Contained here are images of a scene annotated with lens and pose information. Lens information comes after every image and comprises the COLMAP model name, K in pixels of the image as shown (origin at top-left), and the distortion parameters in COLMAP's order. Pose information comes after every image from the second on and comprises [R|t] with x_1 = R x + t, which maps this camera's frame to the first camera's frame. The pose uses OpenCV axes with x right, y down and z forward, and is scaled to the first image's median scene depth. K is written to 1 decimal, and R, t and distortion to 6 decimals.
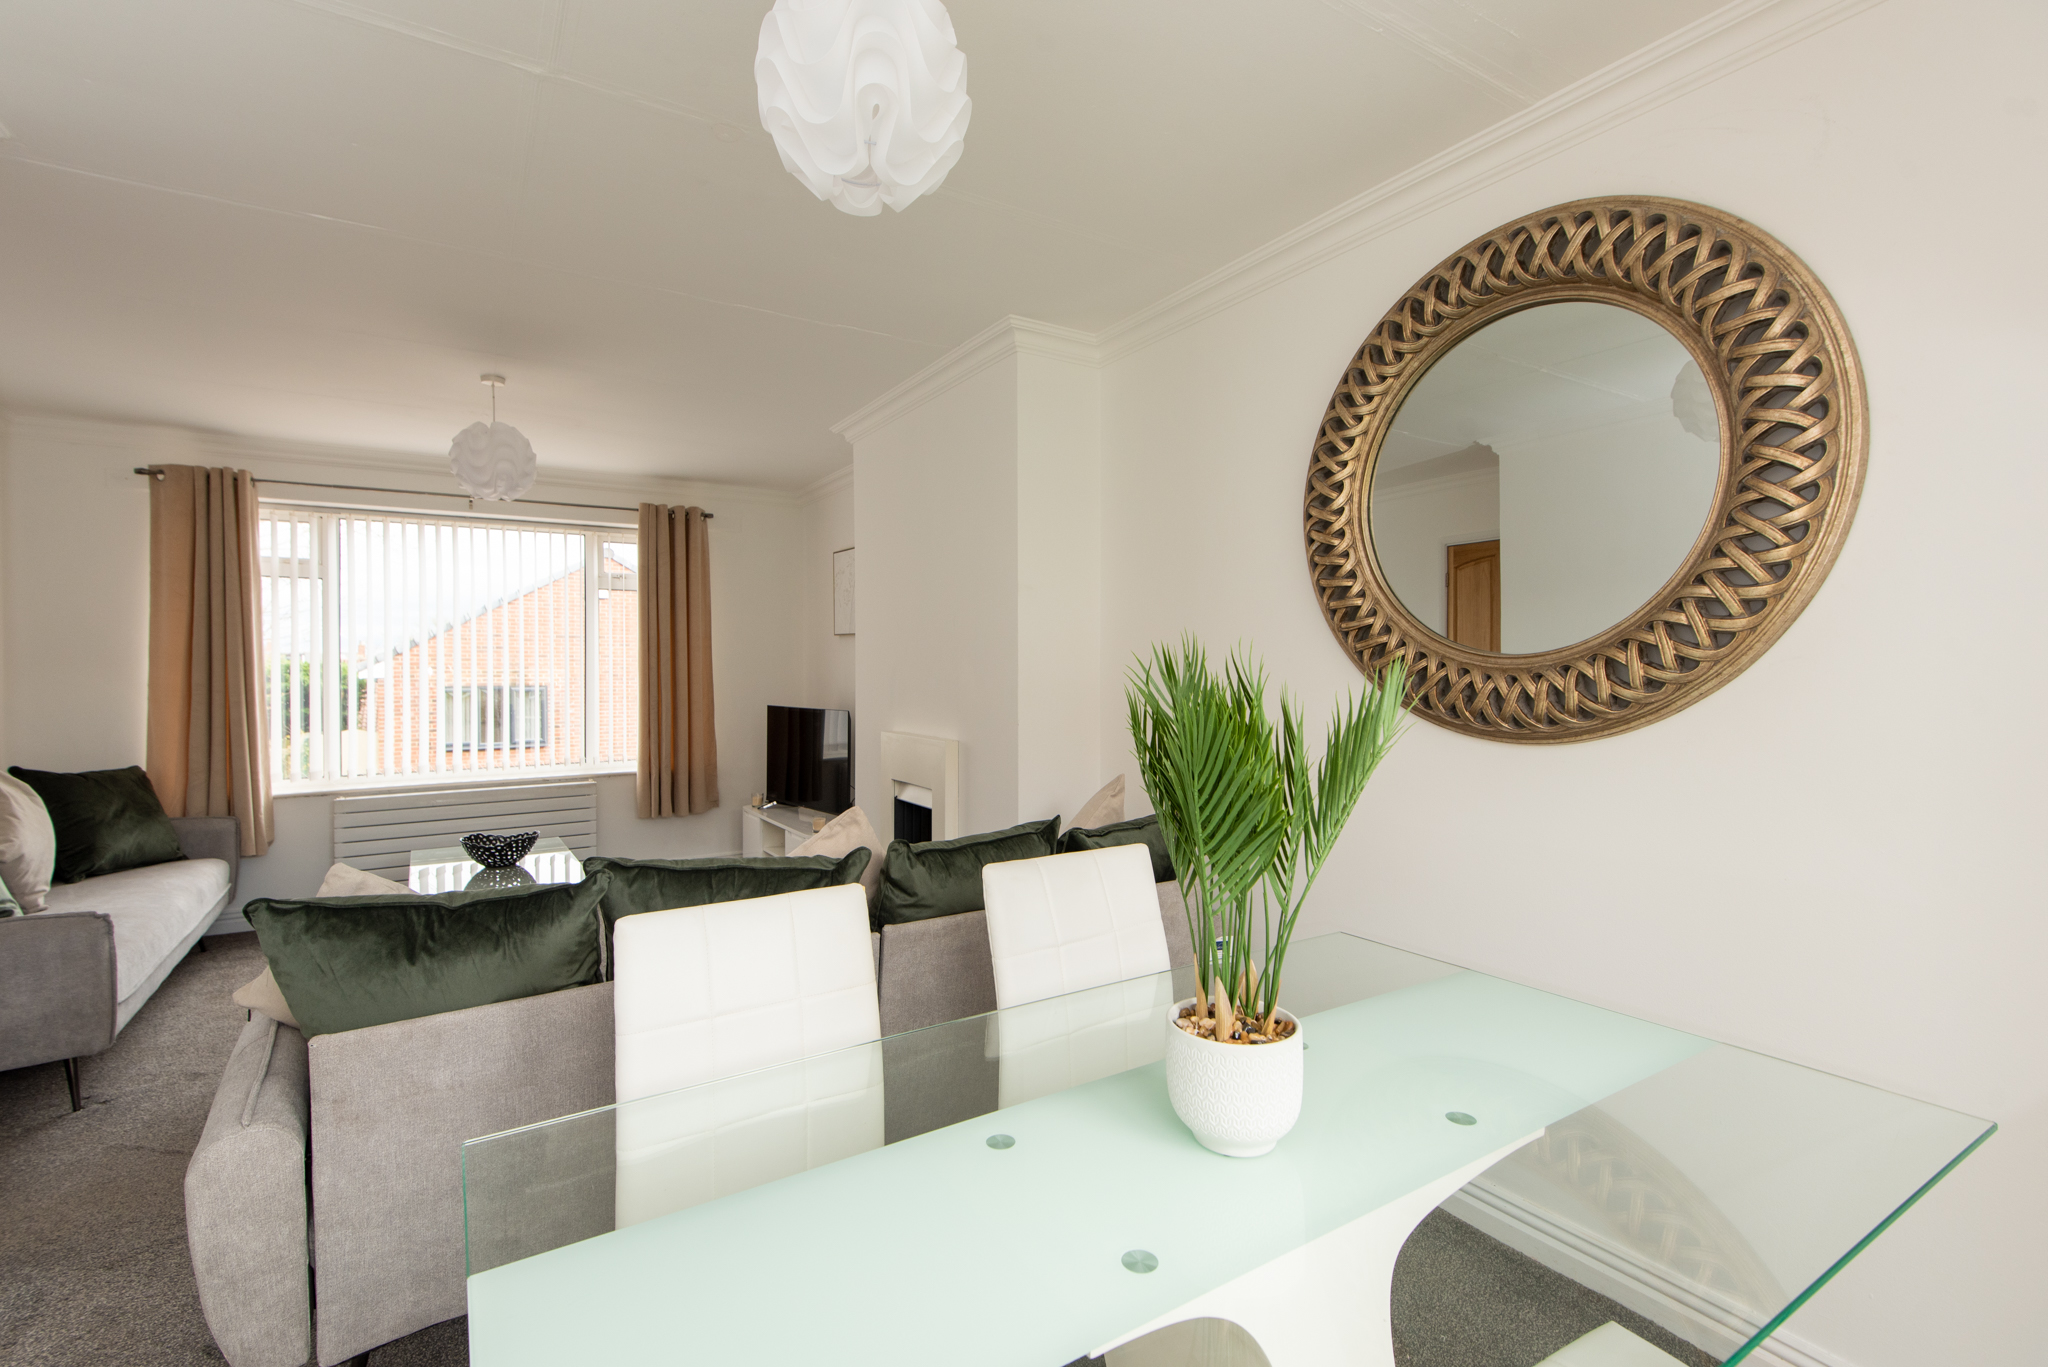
lens RADIAL K [[910.3, 0, 1014.9], [0, 910.3, 676.6], [0, 0, 1]] dist [0.028400, -0.013191]
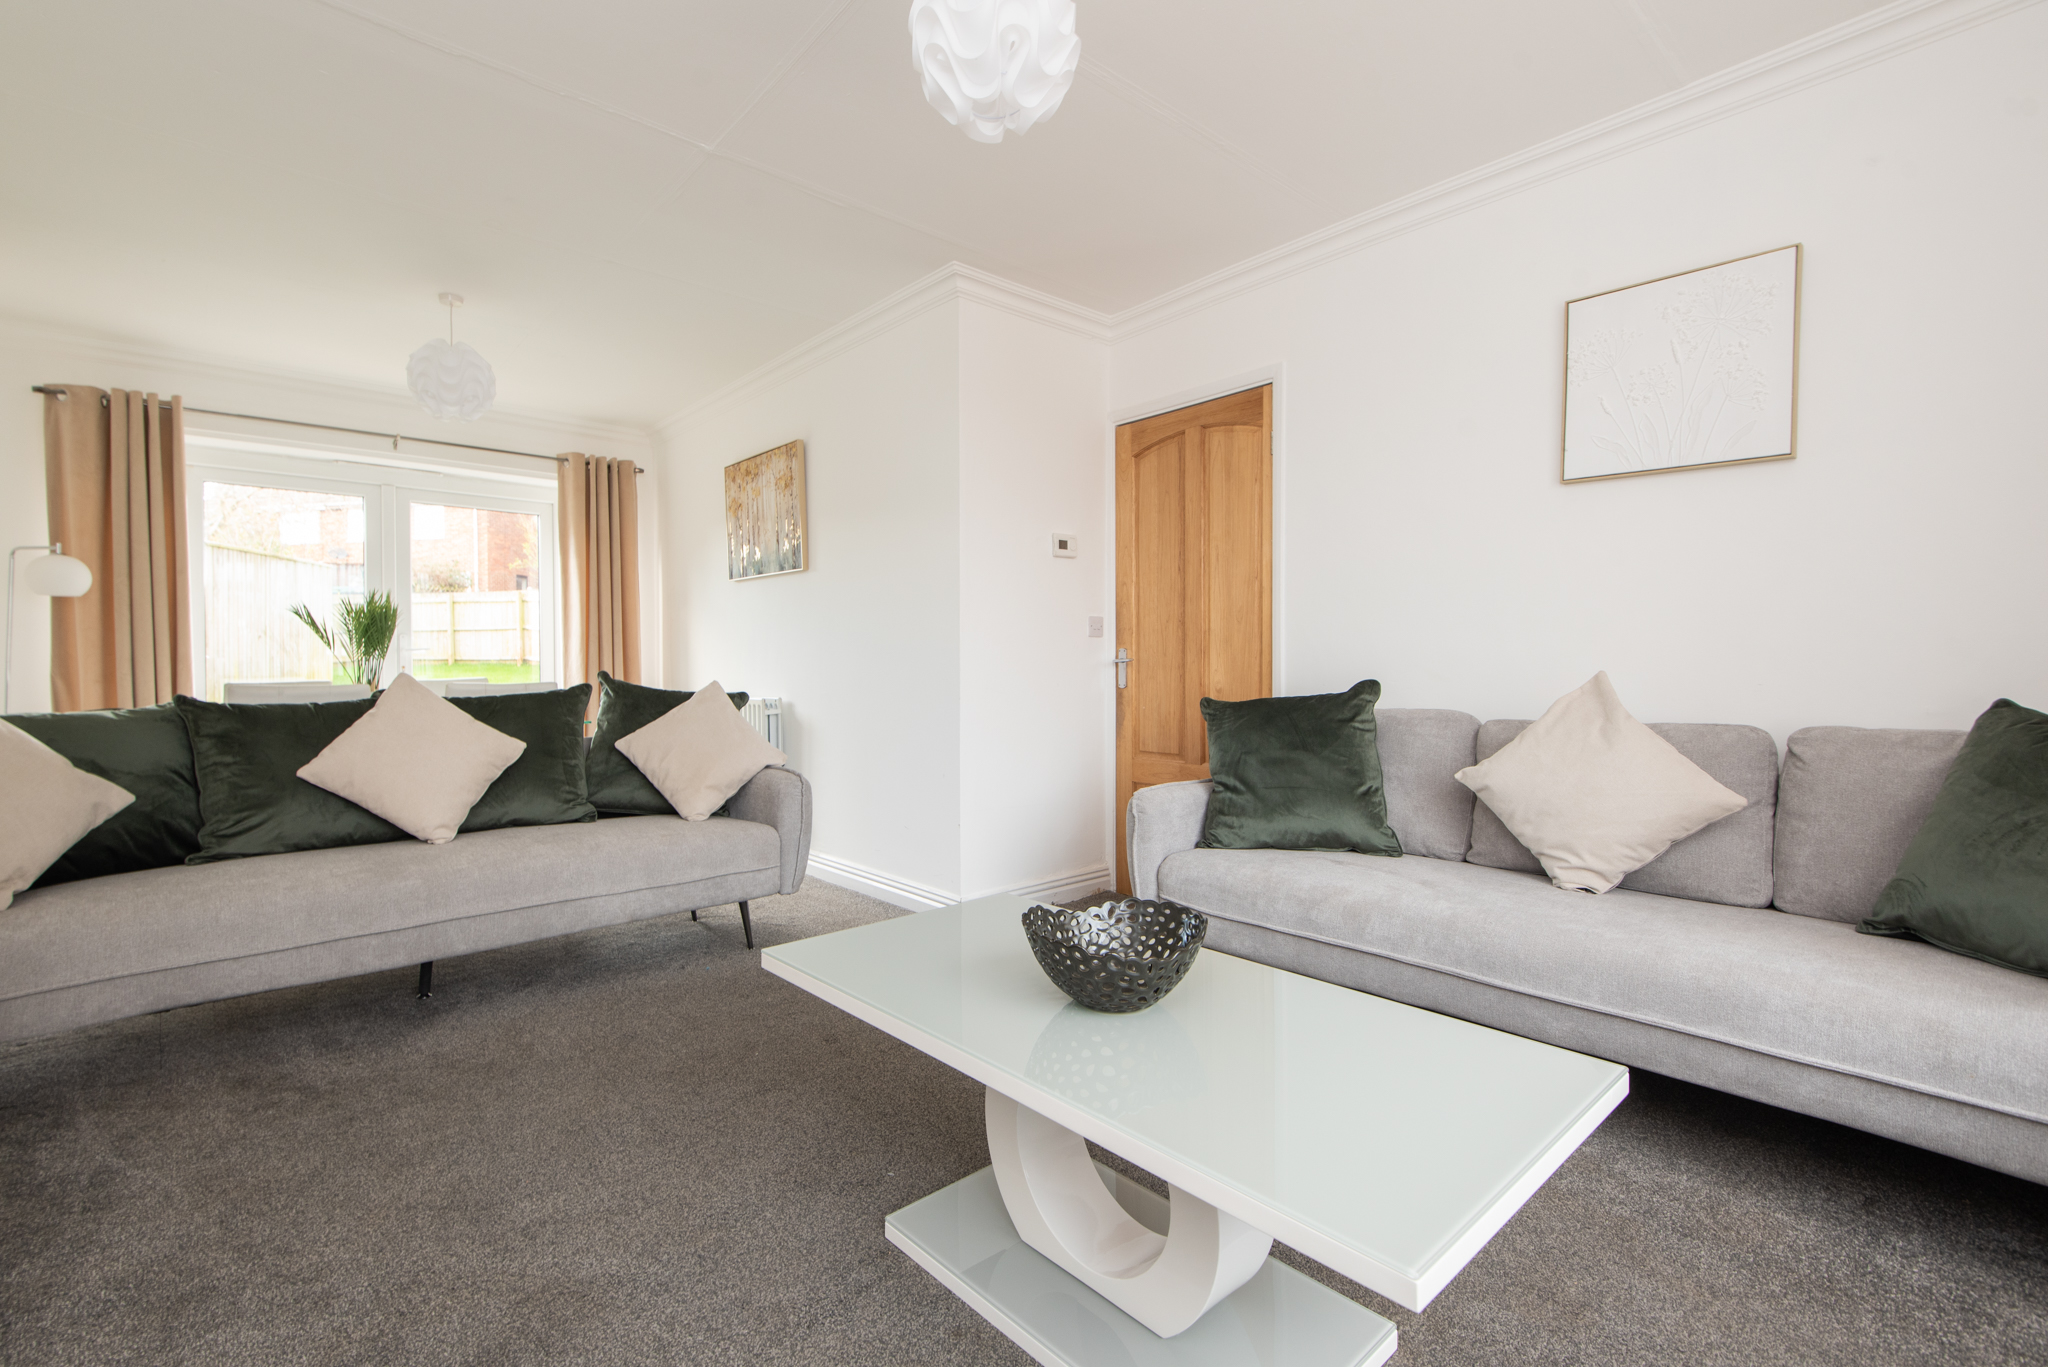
lens RADIAL K [[910.3, 0, 1005.2], [0, 910.3, 677.6], [0, 0, 1]] dist [0.028400, -0.013191]
pose [[-0.988445, 0.011458, -0.151147, -0.415667], [0.008307, 0.999735, 0.021460, 0.061106], [0.151353, 0.019956, -0.988278, 1.203188]]
